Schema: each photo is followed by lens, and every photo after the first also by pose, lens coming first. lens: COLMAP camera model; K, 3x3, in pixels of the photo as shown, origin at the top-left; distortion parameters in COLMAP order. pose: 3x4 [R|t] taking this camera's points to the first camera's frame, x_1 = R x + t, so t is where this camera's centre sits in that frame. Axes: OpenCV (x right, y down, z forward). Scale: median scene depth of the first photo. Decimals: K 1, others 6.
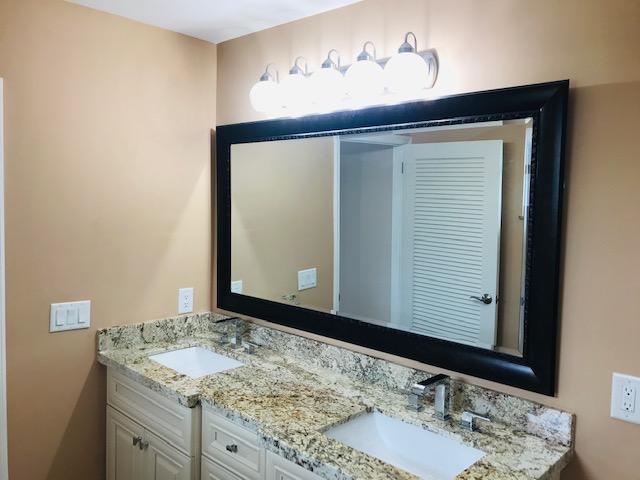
lens RADIAL K [[529.2, 0, 317.4], [0, 529.2, 242.7], [0, 0, 1]] dist [0.020706, -0.001441]
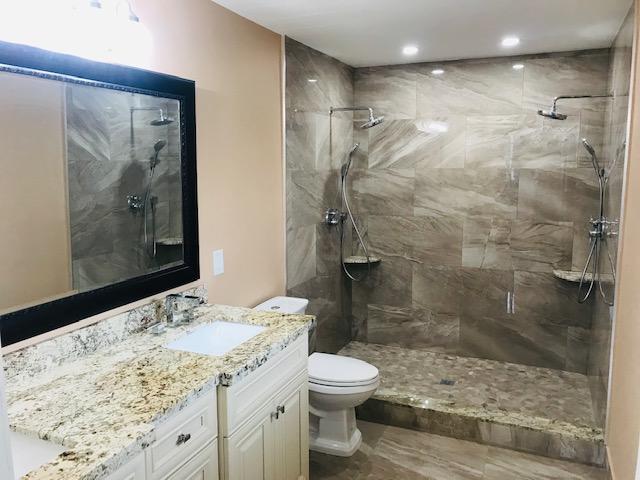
lens RADIAL K [[529.2, 0, 313.4], [0, 529.2, 241.1], [0, 0, 1]] dist [0.020706, -0.001441]
pose [[-0.330213, -0.171888, 0.928124, -0.977548], [0.073254, 0.975647, 0.206752, -0.110497], [-0.941060, 0.136261, -0.309580, 0.981977]]
